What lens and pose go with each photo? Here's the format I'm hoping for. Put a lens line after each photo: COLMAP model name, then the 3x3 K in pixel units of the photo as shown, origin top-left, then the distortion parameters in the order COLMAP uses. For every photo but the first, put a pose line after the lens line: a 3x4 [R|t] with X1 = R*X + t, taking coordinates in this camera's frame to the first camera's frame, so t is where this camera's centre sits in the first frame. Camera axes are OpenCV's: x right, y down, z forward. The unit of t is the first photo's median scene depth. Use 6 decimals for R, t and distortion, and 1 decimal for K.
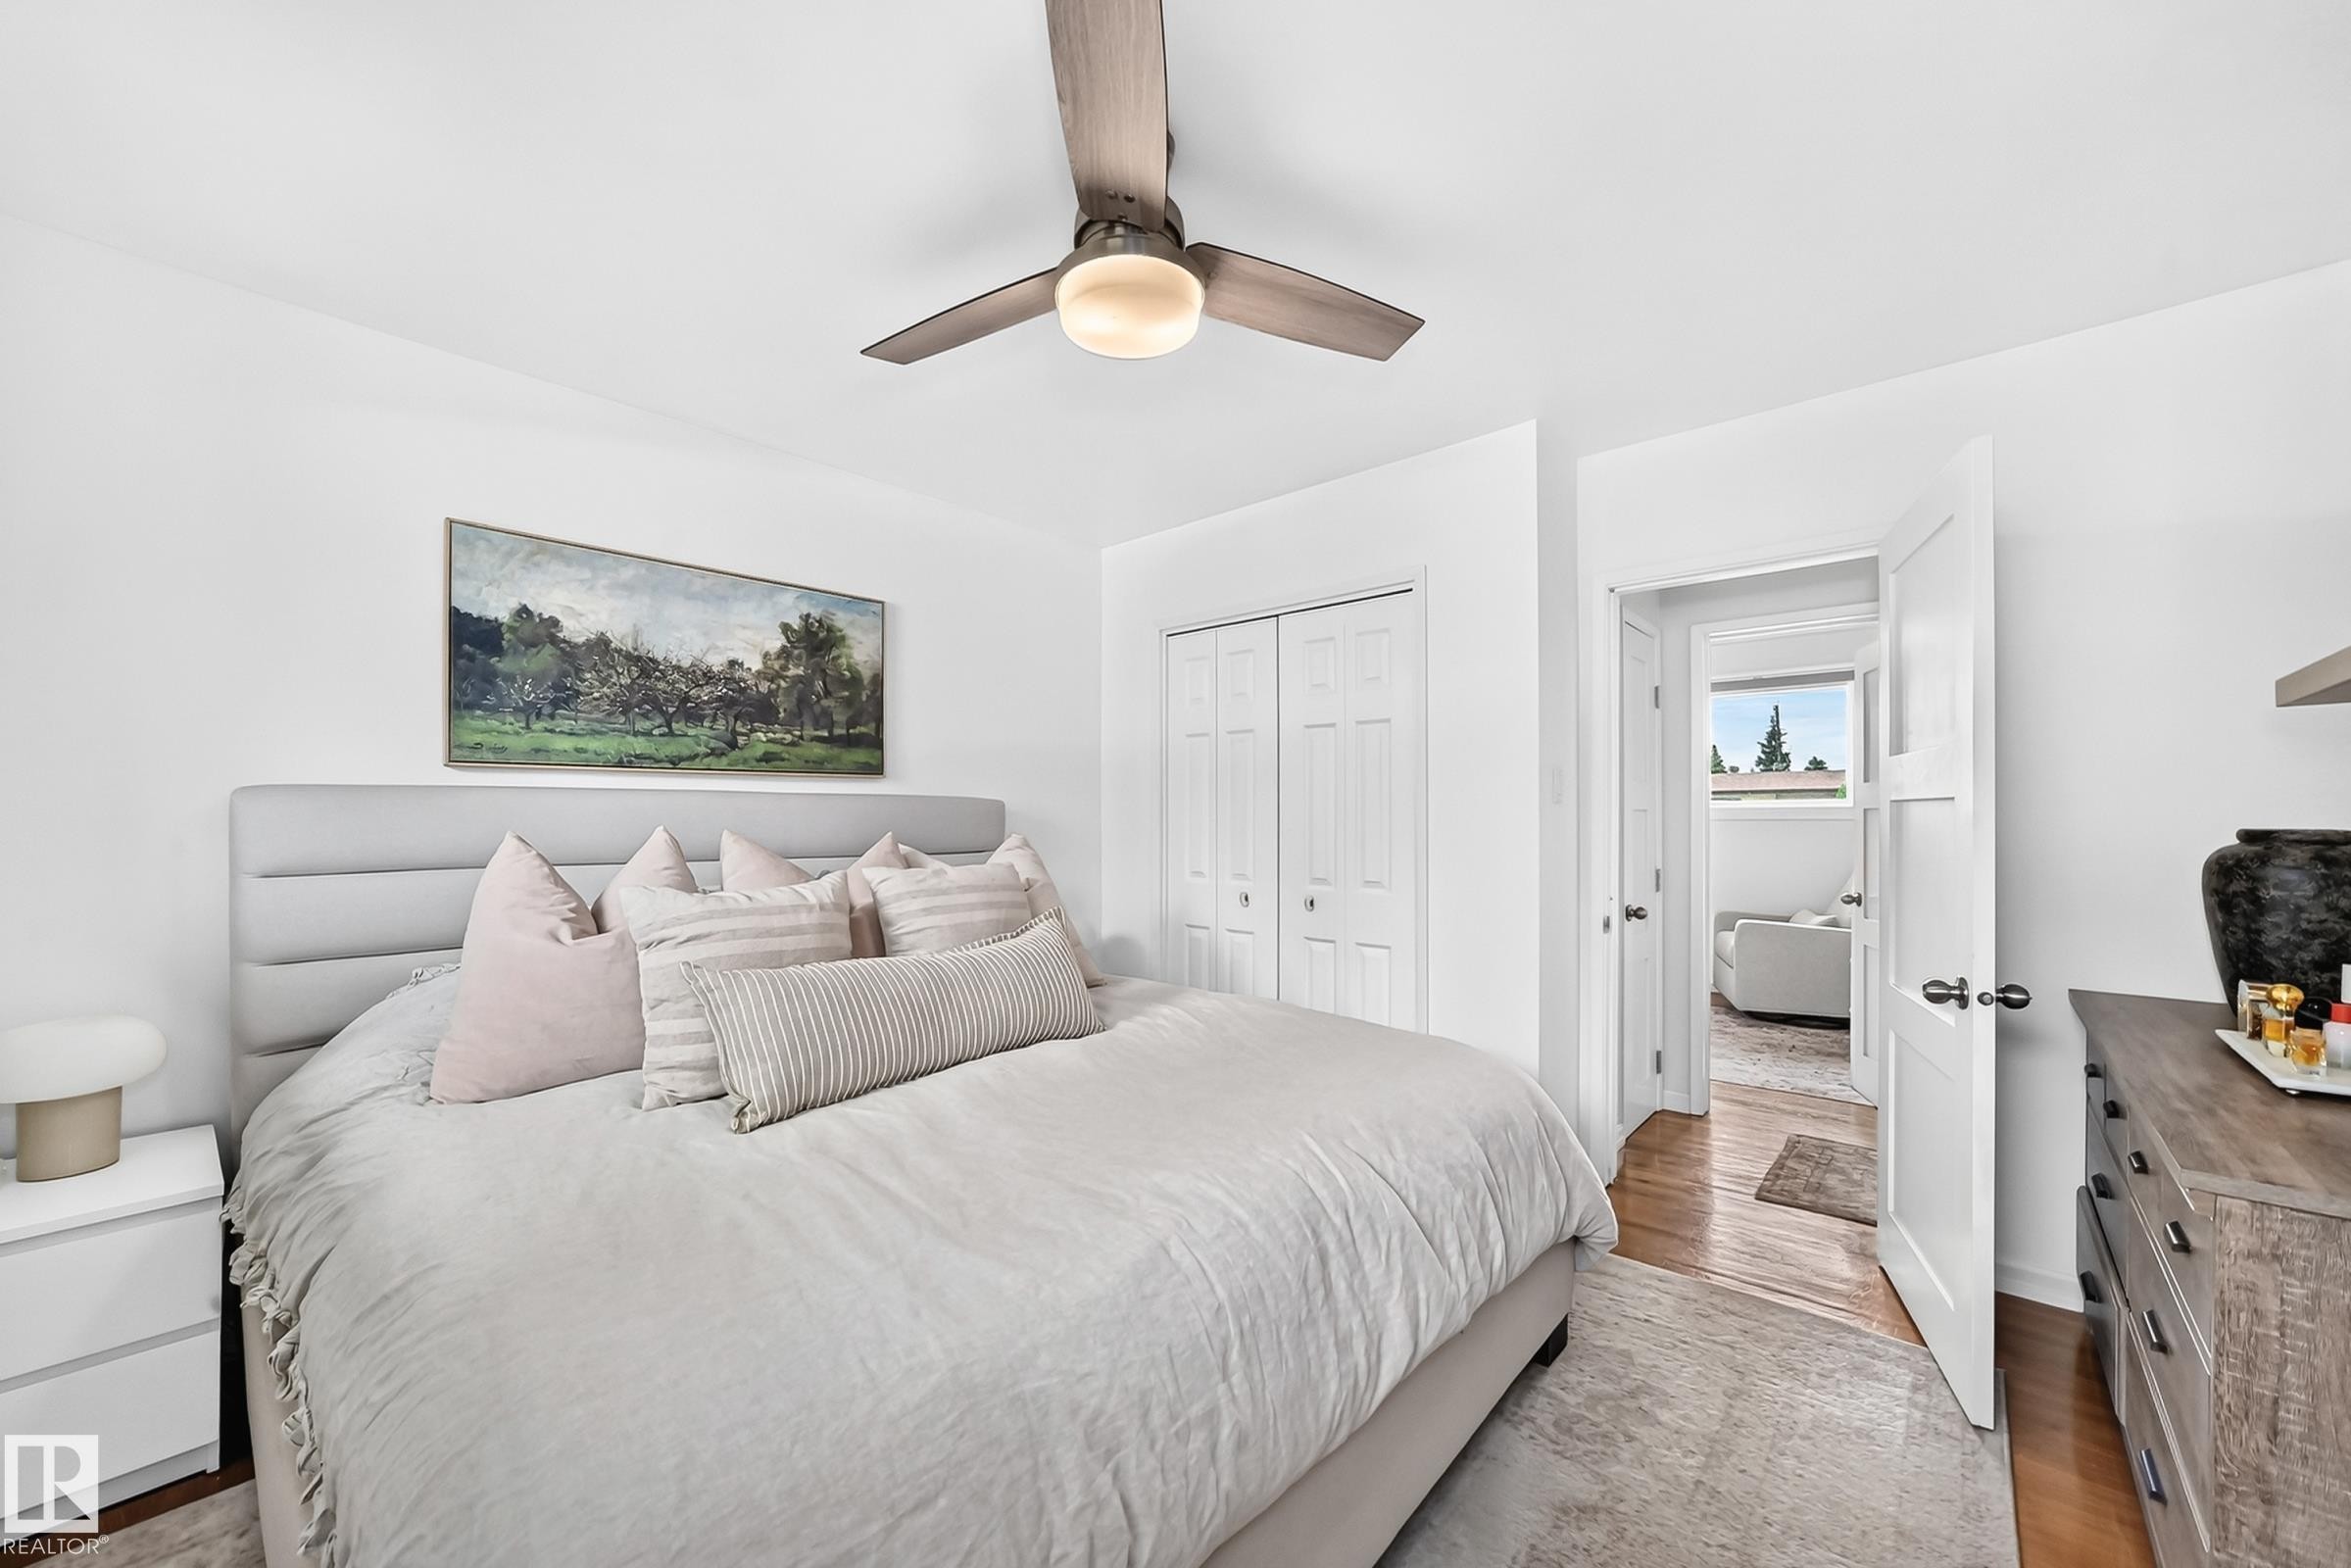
lens RADIAL K [[859.4, 0, 1183.6], [0, 859.4, 780.7], [0, 0, 1]] dist [-0.021127, 0.007046]
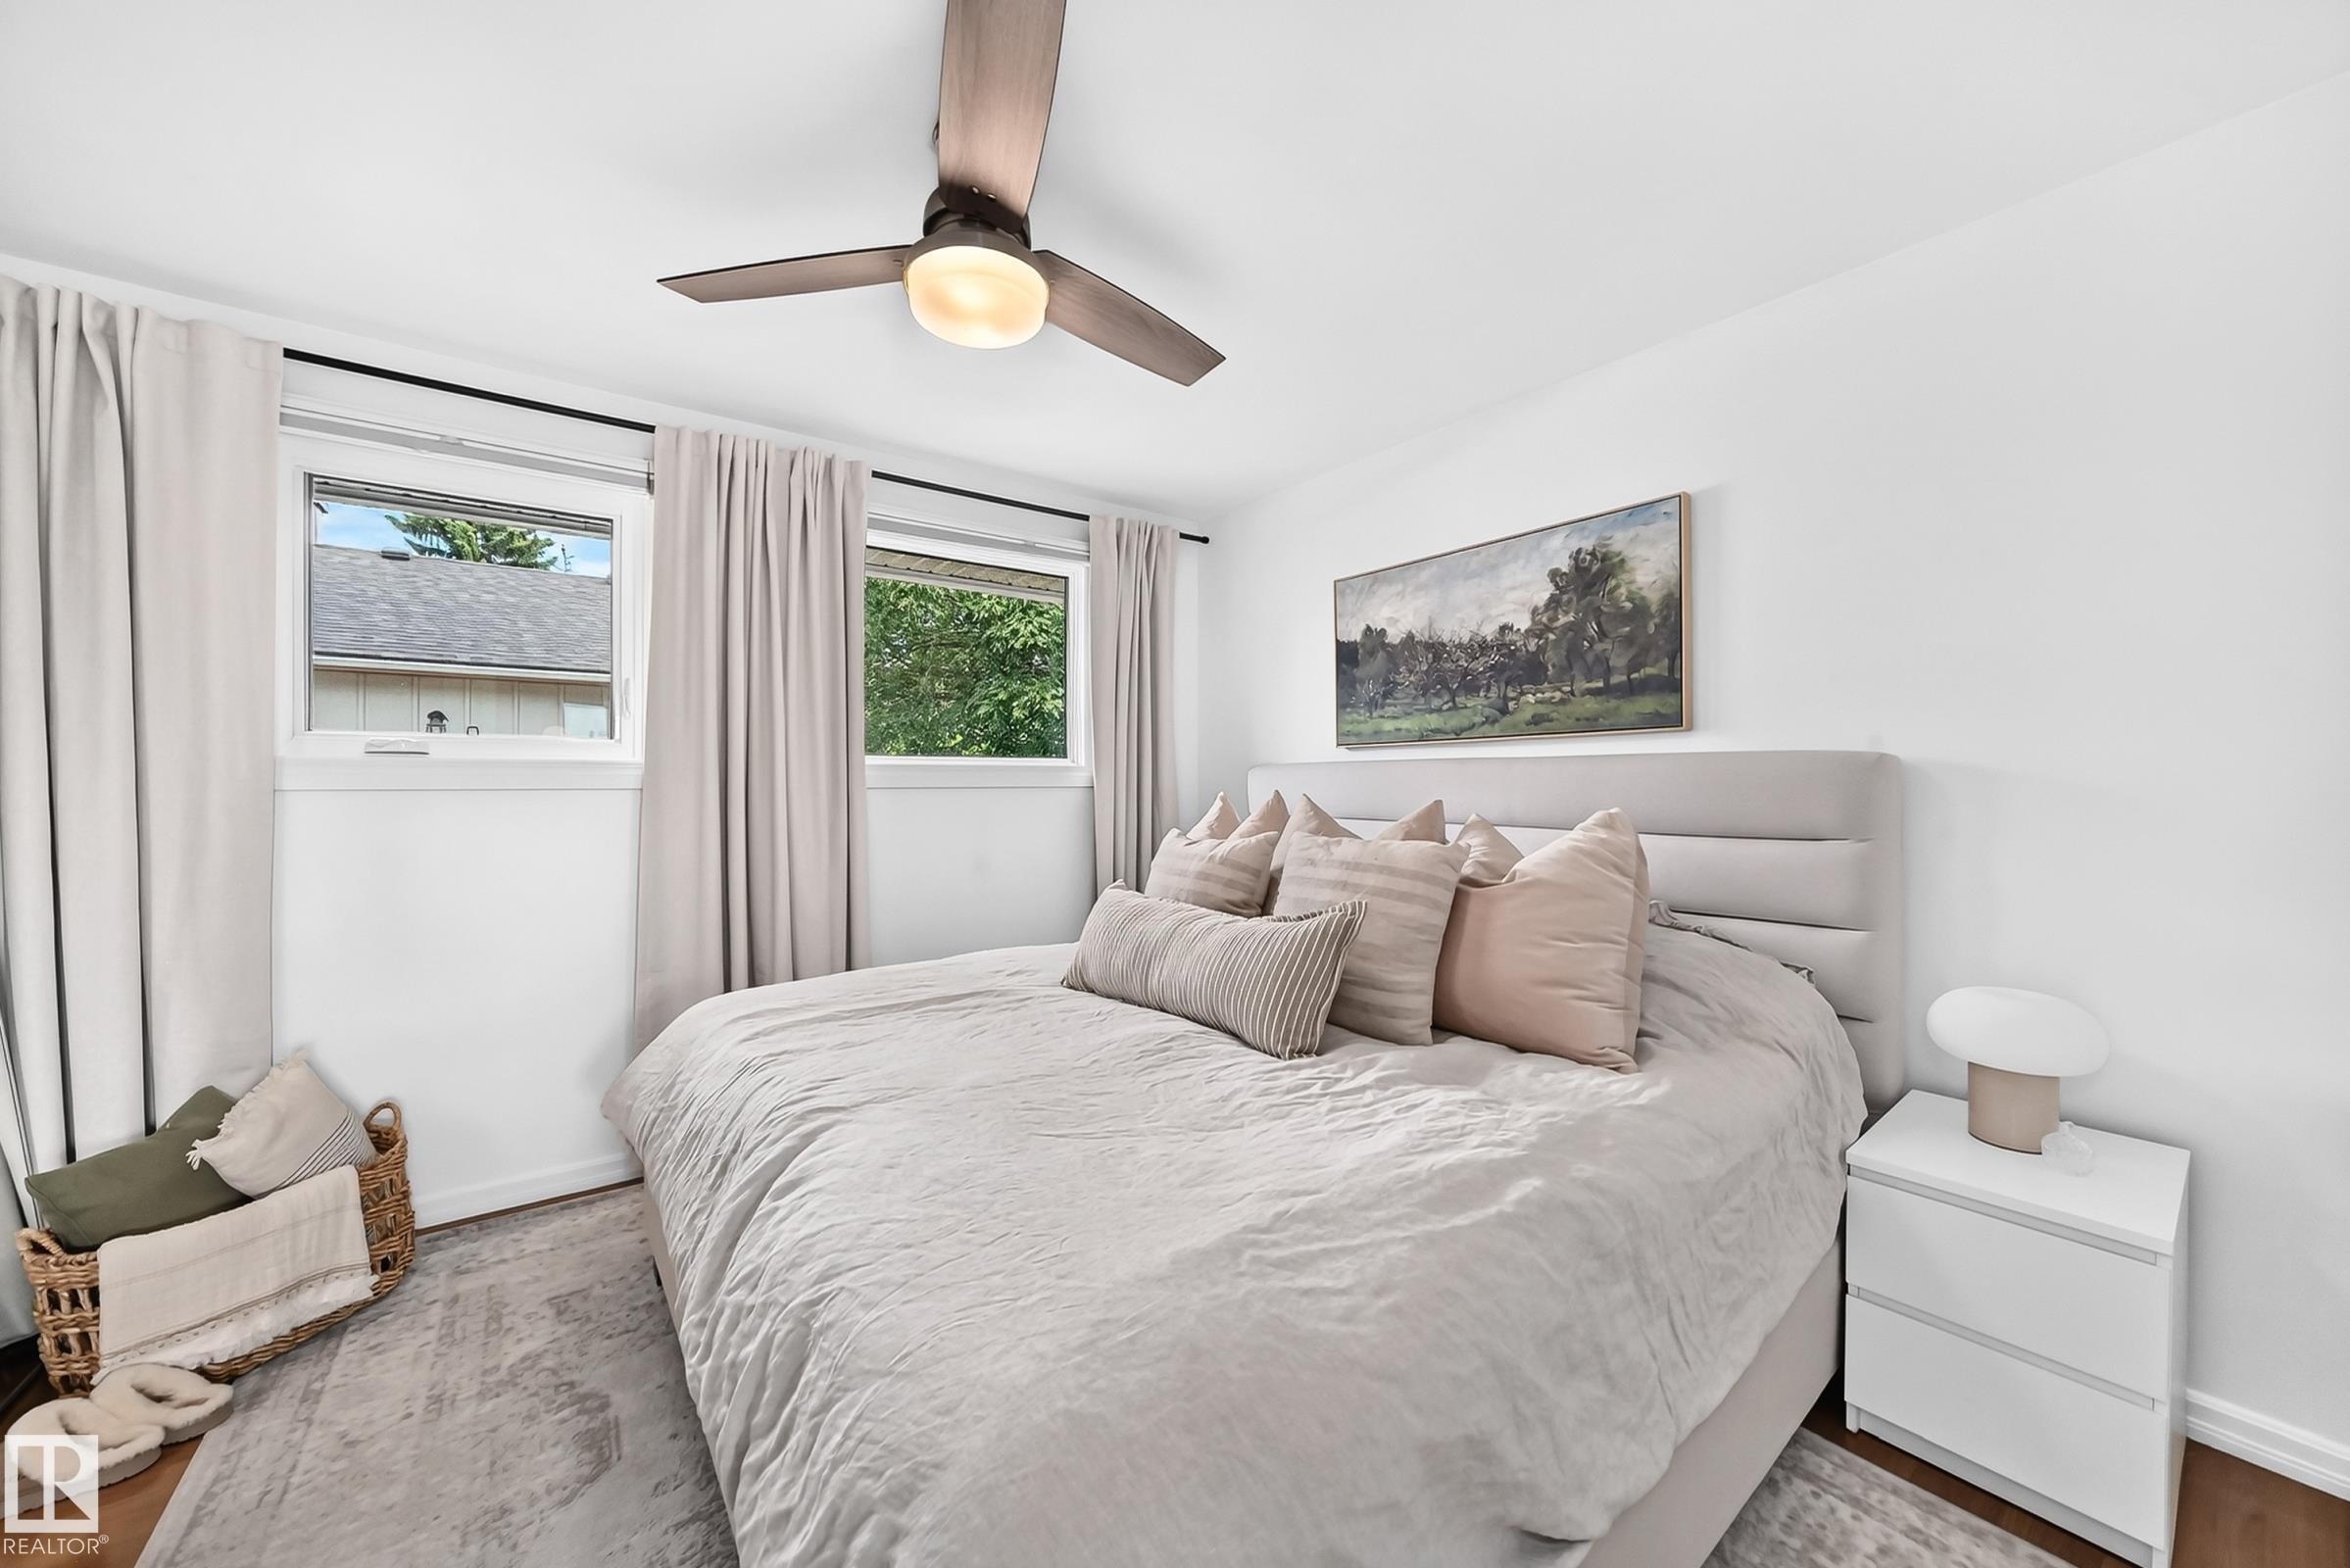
lens RADIAL K [[859.1, 0, 1183.1], [0, 859.1, 780.7], [0, 0, 1]] dist [-0.021127, 0.007046]
pose [[-0.182362, -0.015108, -0.983115, 0.512929], [0.025231, 0.999481, -0.020040, 0.049276], [0.982908, -0.028459, -0.181886, 0.810958]]
